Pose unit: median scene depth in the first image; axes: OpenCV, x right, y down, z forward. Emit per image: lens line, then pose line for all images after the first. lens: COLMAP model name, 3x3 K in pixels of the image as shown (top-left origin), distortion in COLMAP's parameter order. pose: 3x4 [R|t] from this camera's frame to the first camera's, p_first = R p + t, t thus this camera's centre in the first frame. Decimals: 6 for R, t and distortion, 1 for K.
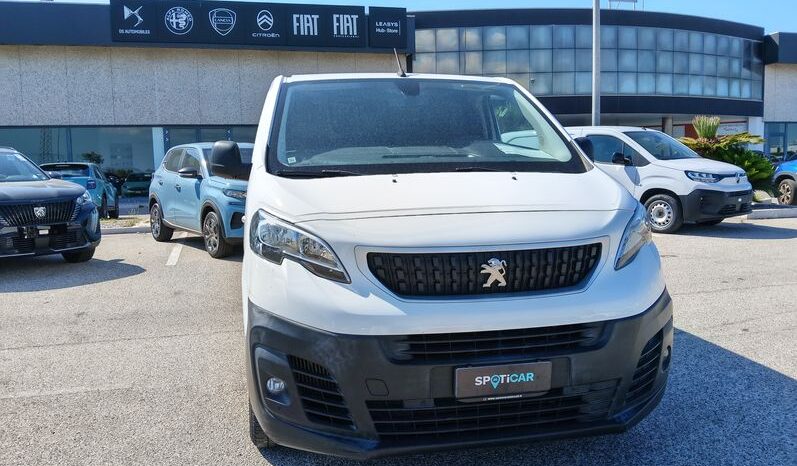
lens RADIAL K [[650.6, 0, 392.8], [0, 650.6, 237.2], [0, 0, 1]] dist [0.062394, -0.147033]
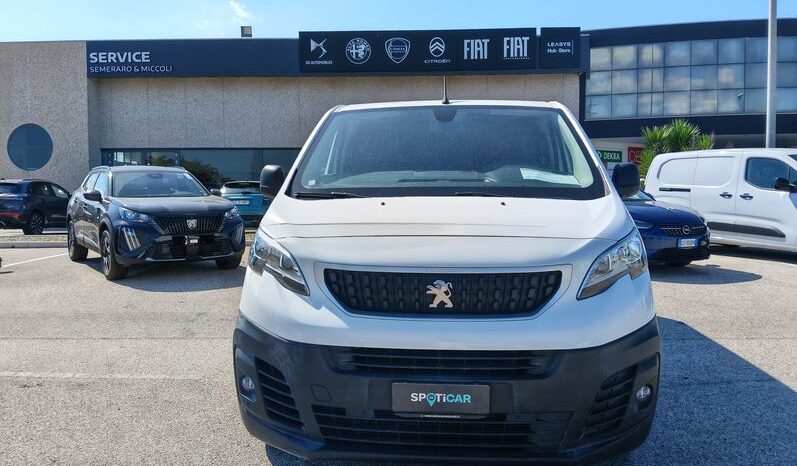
lens RADIAL K [[650.6, 0, 391.2], [0, 650.6, 232.3], [0, 0, 1]] dist [0.062394, -0.147033]
pose [[0.959295, 0.033995, -0.280352, 0.283525], [-0.044850, 0.998468, -0.032391, -0.004965], [0.278822, 0.043647, 0.959351, -0.014254]]
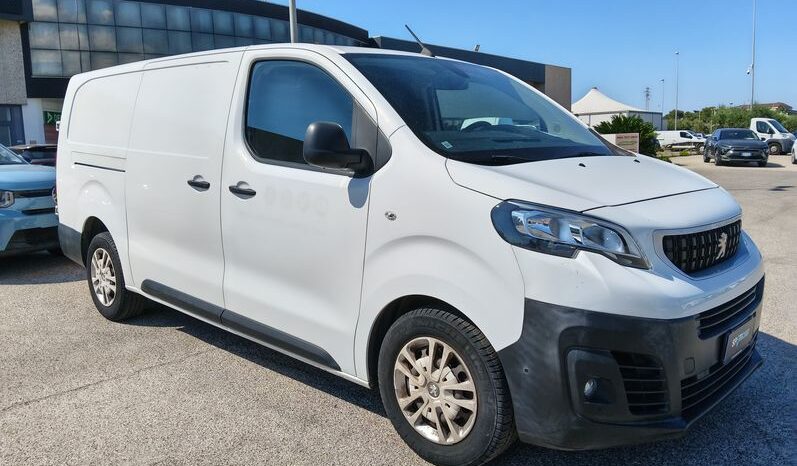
lens RADIAL K [[650.6, 0, 400.5], [0, 650.6, 242.9], [0, 0, 1]] dist [0.062394, -0.147033]
pose [[0.813465, -0.084285, 0.575475, -0.720976], [0.069092, 0.996442, 0.048276, -0.032305], [-0.577496, 0.000490, 0.816394, 0.311664]]
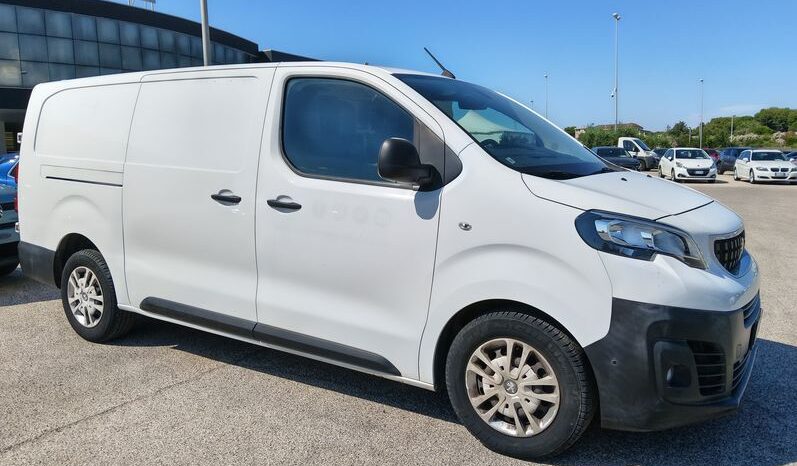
lens RADIAL K [[650.6, 0, 399.6], [0, 650.6, 244.2], [0, 0, 1]] dist [0.062394, -0.147033]
pose [[0.693415, -0.085237, 0.715479, -0.961520], [0.079875, 0.995951, 0.041238, -0.047747], [-0.716097, 0.028554, 0.697417, 0.446470]]
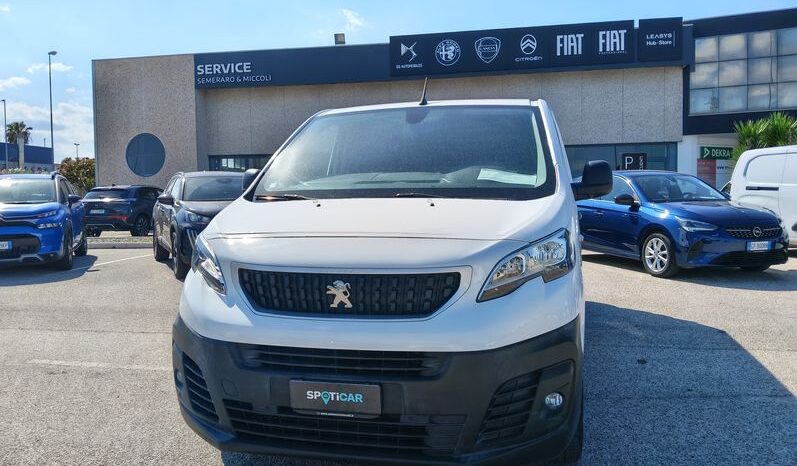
lens RADIAL K [[650.6, 0, 391.4], [0, 650.6, 236.7], [0, 0, 1]] dist [0.062394, -0.147033]
pose [[0.899387, 0.036414, -0.435635, 0.527193], [-0.050632, 0.998495, -0.021070, -0.015580], [0.434212, 0.041007, 0.899877, 0.068540]]
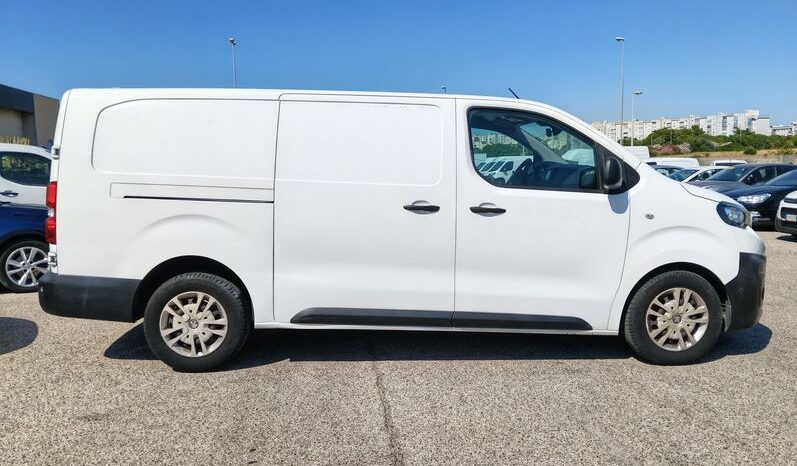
lens RADIAL K [[650.6, 0, 402.1], [0, 650.6, 234.8], [0, 0, 1]] dist [0.062394, -0.147033]
pose [[0.140347, -0.081940, 0.986706, -1.680582], [0.124685, 0.990099, 0.064487, -0.144059], [-0.982220, 0.113977, 0.149174, 1.333515]]
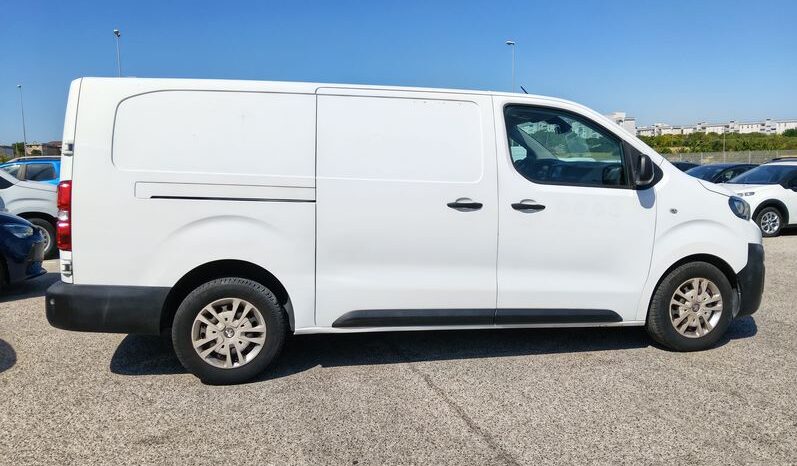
lens RADIAL K [[650.6, 0, 403.6], [0, 650.6, 234.4], [0, 0, 1]] dist [0.062394, -0.147033]
pose [[-0.030483, -0.083881, 0.996009, -1.669016], [0.131282, 0.987504, 0.087182, -0.181066], [-0.990876, 0.133415, -0.019090, 1.649270]]
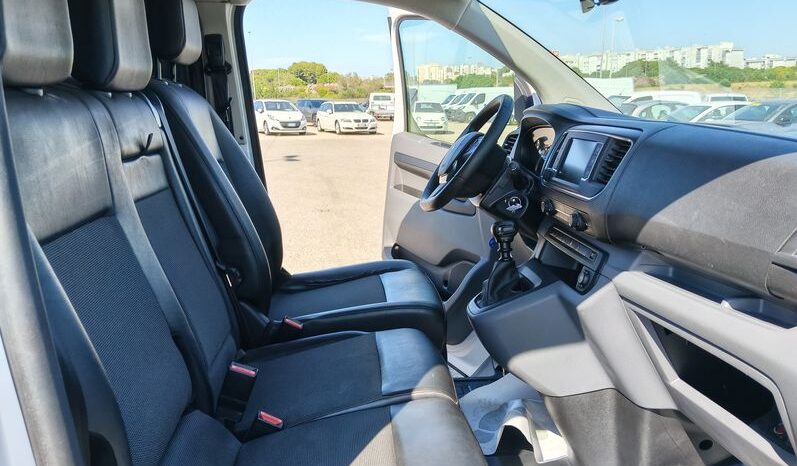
lens RADIAL K [[650.6, 0, 391.8], [0, 650.6, 229.5], [0, 0, 1]] dist [0.062394, -0.147033]
pose [[0.113163, -0.174659, 0.978104, -0.415555], [0.120754, 0.979548, 0.160946, -0.180901], [-0.986211, 0.099897, 0.131940, 1.267294]]
